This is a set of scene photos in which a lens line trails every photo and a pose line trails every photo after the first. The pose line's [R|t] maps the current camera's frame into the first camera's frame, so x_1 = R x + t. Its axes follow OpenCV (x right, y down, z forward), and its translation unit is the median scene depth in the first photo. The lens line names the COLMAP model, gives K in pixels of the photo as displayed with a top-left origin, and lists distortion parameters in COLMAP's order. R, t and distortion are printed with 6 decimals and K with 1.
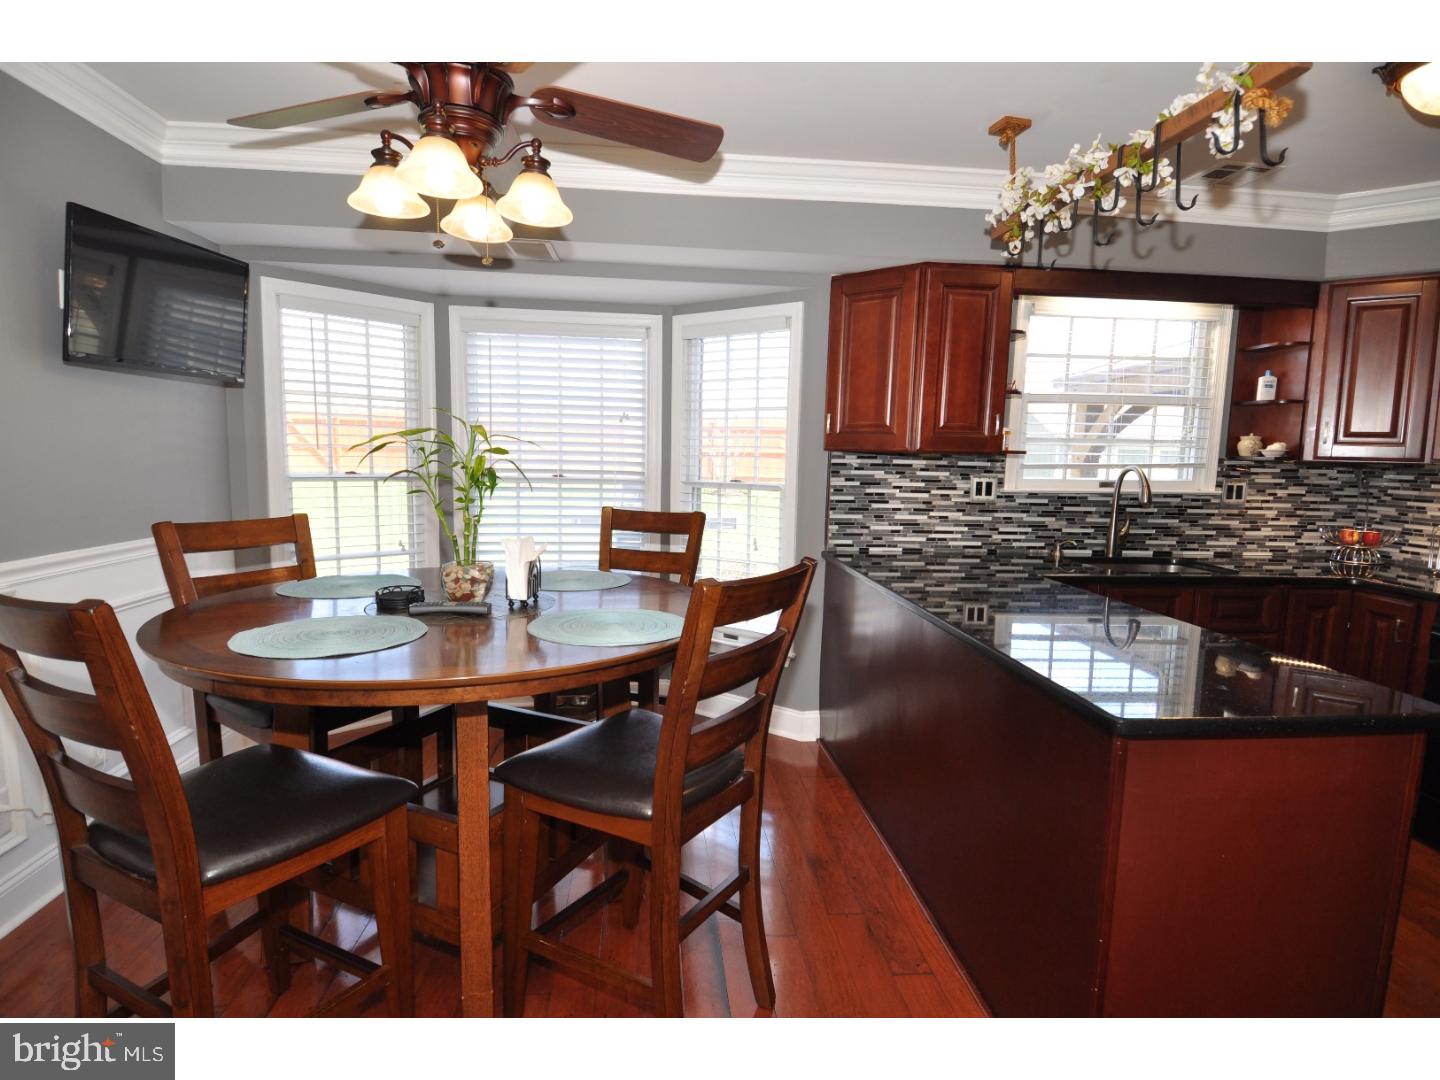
lens RADIAL K [[747.3, 0, 718.2], [0, 747.3, 544.0], [0, 0, 1]] dist [0.035436, -0.038968]
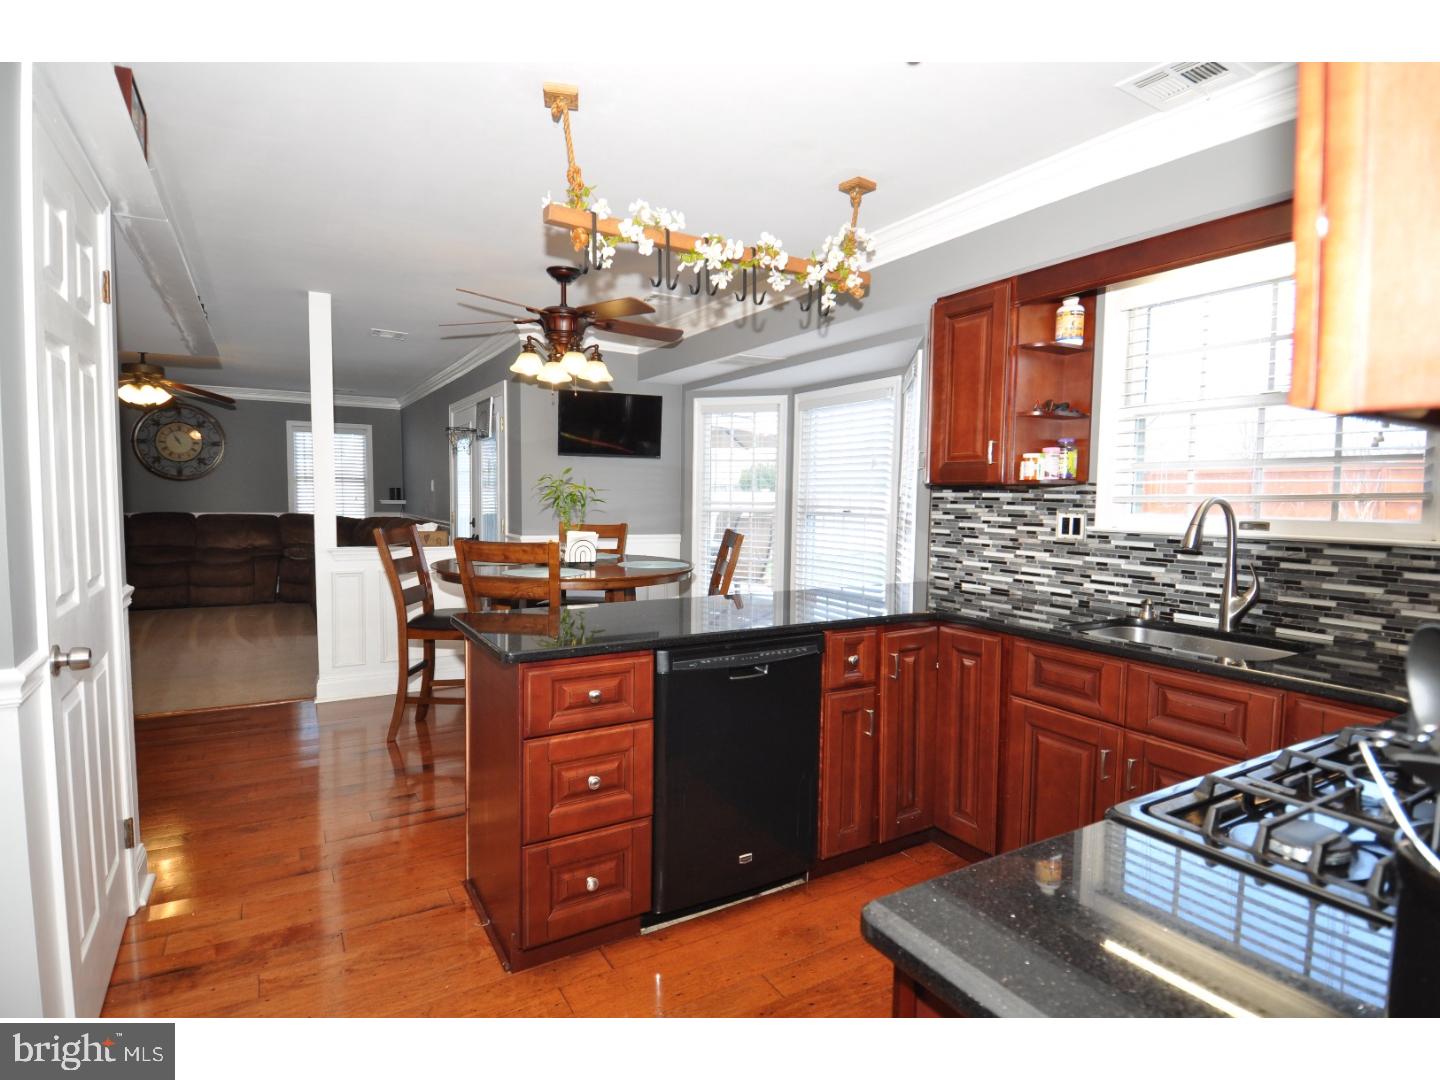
lens RADIAL K [[747.3, 0, 717.1], [0, 747.3, 541.0], [0, 0, 1]] dist [0.035436, -0.038968]
pose [[0.424525, 0.042390, -0.904424, 0.953688], [-0.107188, 0.994232, -0.003713, -0.011780], [0.899049, 0.098519, 0.426619, 0.290903]]
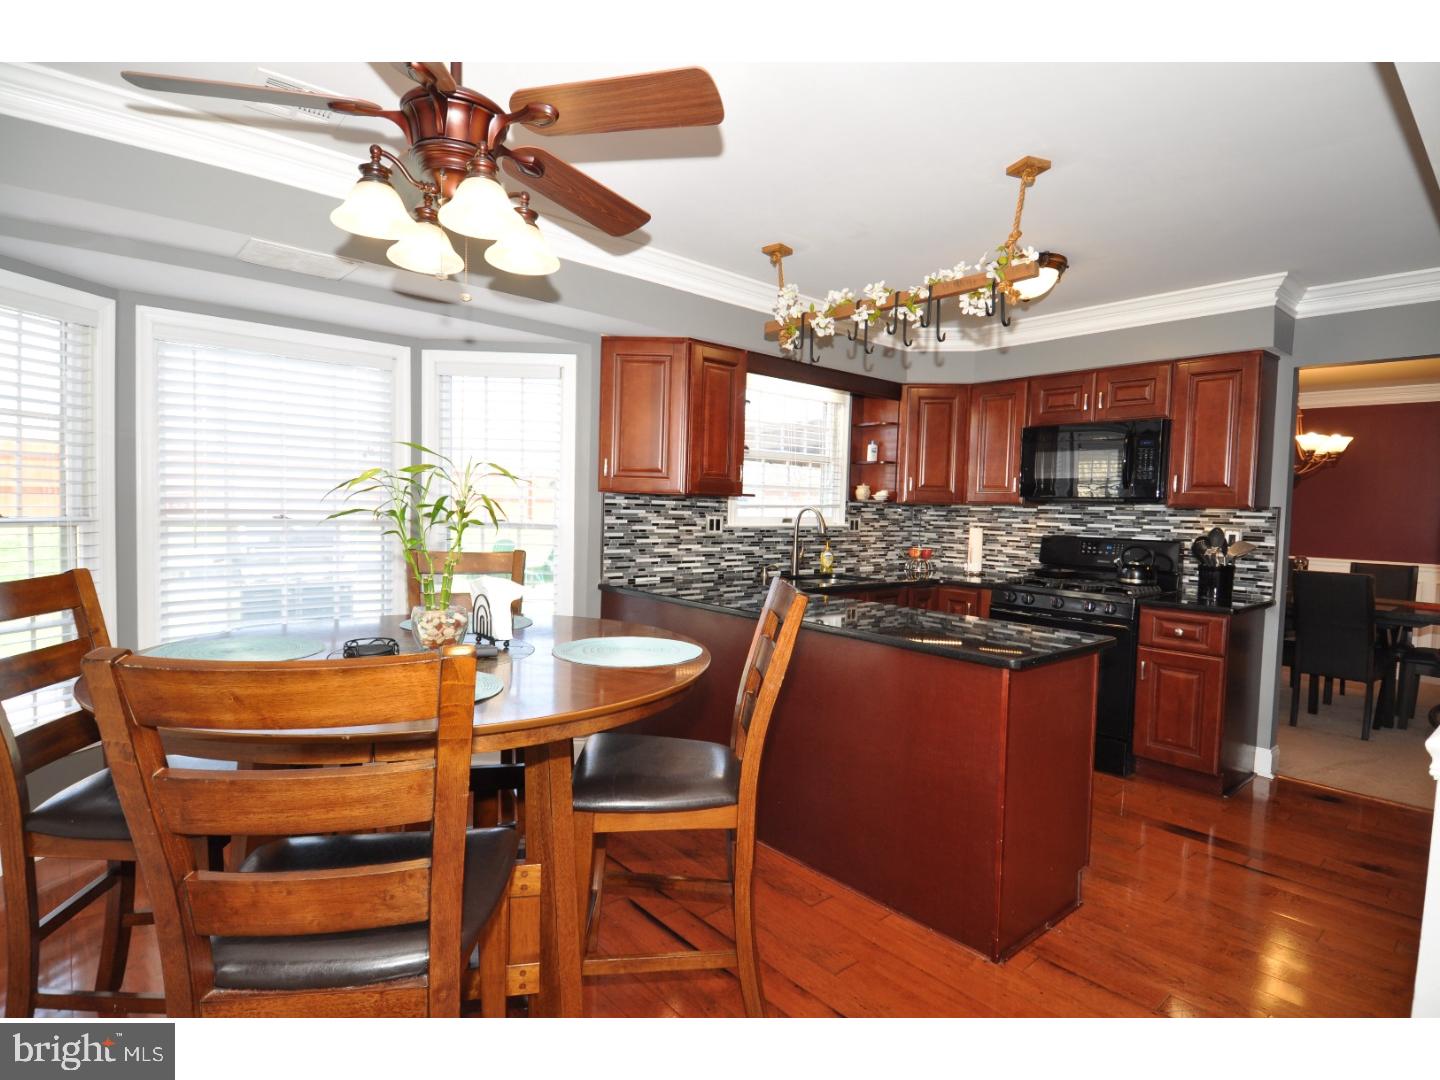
lens RADIAL K [[747.3, 0, 715.8], [0, 747.3, 543.6], [0, 0, 1]] dist [0.035436, -0.038968]
pose [[0.813940, -0.028693, 0.580240, -0.350316], [0.060356, 0.997551, -0.035335, -0.000316], [-0.577806, 0.063781, 0.813678, 0.016440]]
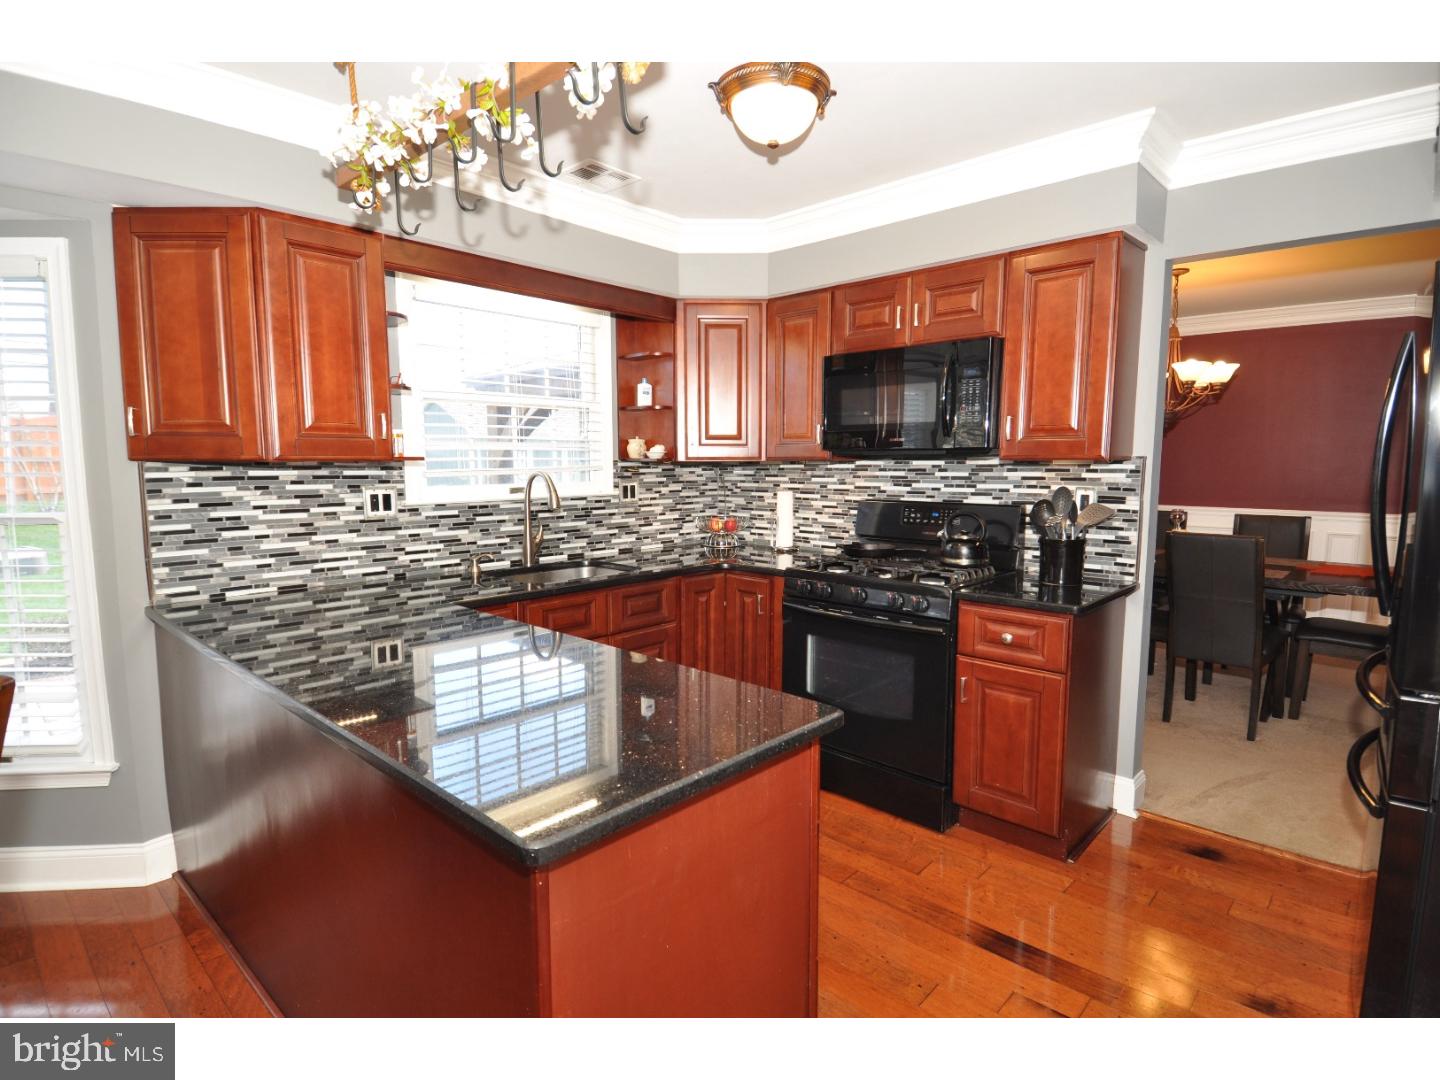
lens RADIAL K [[747.3, 0, 721.5], [0, 747.3, 542.8], [0, 0, 1]] dist [0.035436, -0.038968]
pose [[0.746716, -0.095553, 0.658244, 0.084460], [0.096504, 0.994720, 0.034922, -0.022112], [-0.658105, 0.037447, 0.751995, 0.128256]]
